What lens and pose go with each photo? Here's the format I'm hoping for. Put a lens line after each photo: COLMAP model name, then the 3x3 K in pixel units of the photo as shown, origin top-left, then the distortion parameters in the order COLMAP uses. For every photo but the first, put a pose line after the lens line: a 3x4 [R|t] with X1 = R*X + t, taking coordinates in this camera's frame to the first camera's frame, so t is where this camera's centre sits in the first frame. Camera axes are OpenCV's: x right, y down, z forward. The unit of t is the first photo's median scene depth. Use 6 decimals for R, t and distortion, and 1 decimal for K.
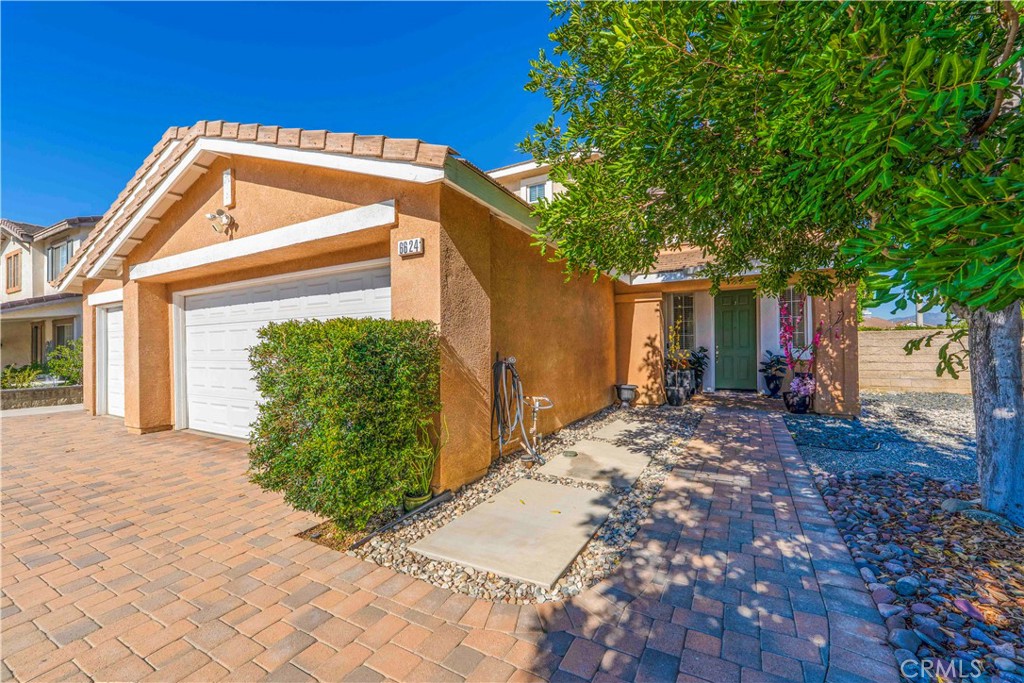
lens RADIAL K [[415.1, 0, 508.4], [0, 415.1, 337.1], [0, 0, 1]] dist [-0.002310, -0.001175]
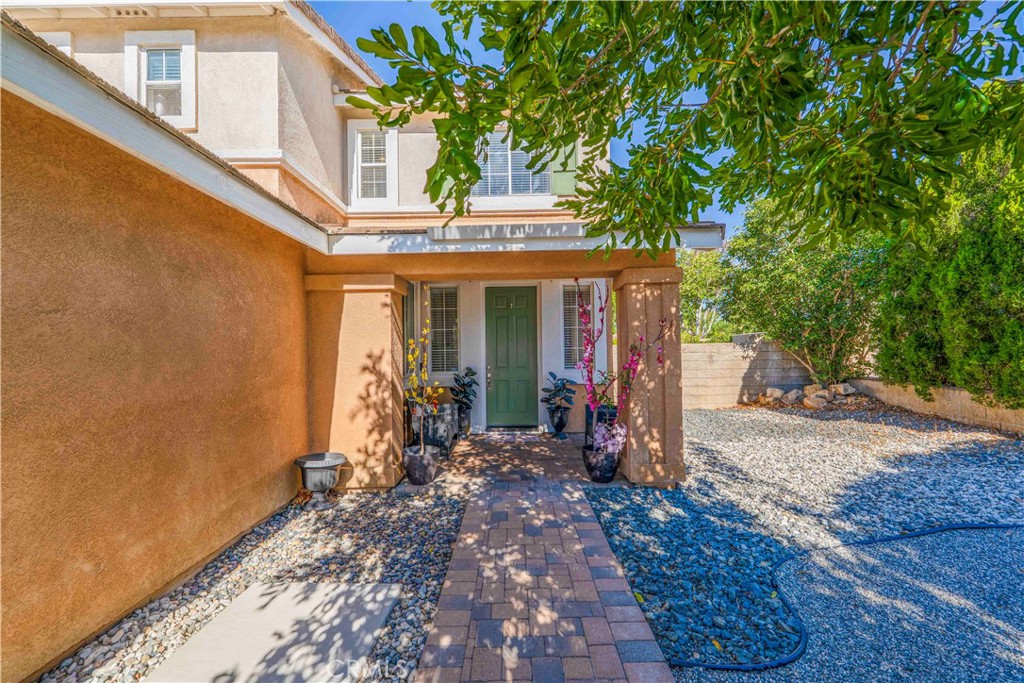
lens RADIAL K [[415.1, 0, 510.7], [0, 415.1, 343.1], [0, 0, 1]] dist [-0.002310, -0.001175]
pose [[0.873150, 0.003738, 0.487437, 0.268922], [-0.000900, 0.999981, -0.006057, -0.017849], [-0.487451, 0.004850, 0.873137, 0.513487]]
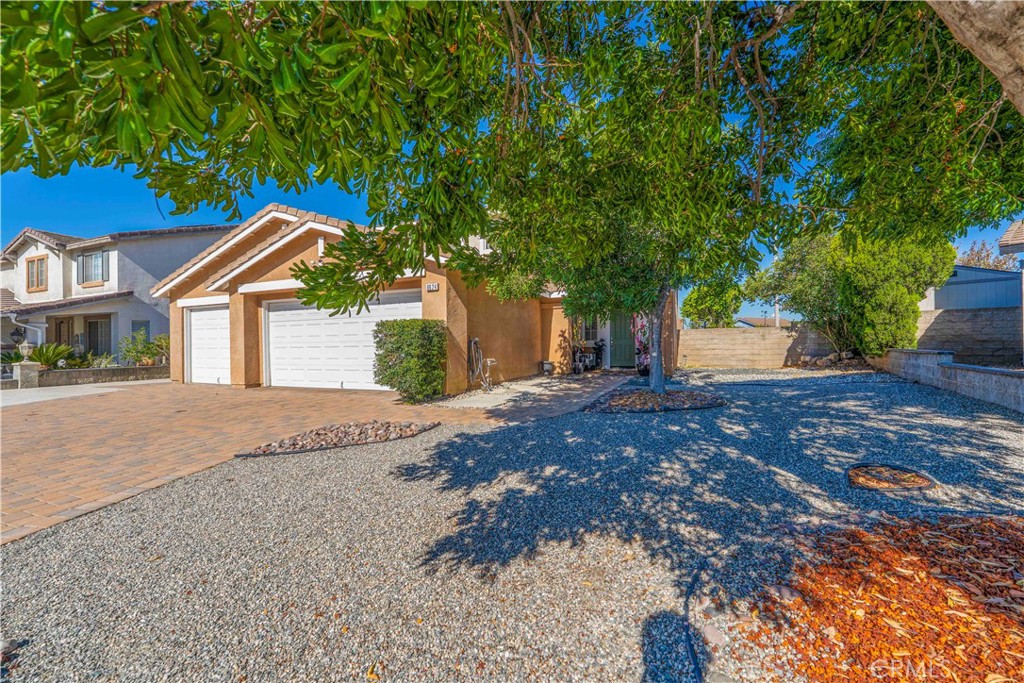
lens RADIAL K [[415.1, 0, 520.1], [0, 415.1, 339.4], [0, 0, 1]] dist [-0.002310, -0.001175]
pose [[0.991175, 0.001168, 0.132557, -0.029940], [-0.002217, 0.999967, 0.007765, 0.023105], [-0.132543, -0.007990, 0.991145, -0.612747]]
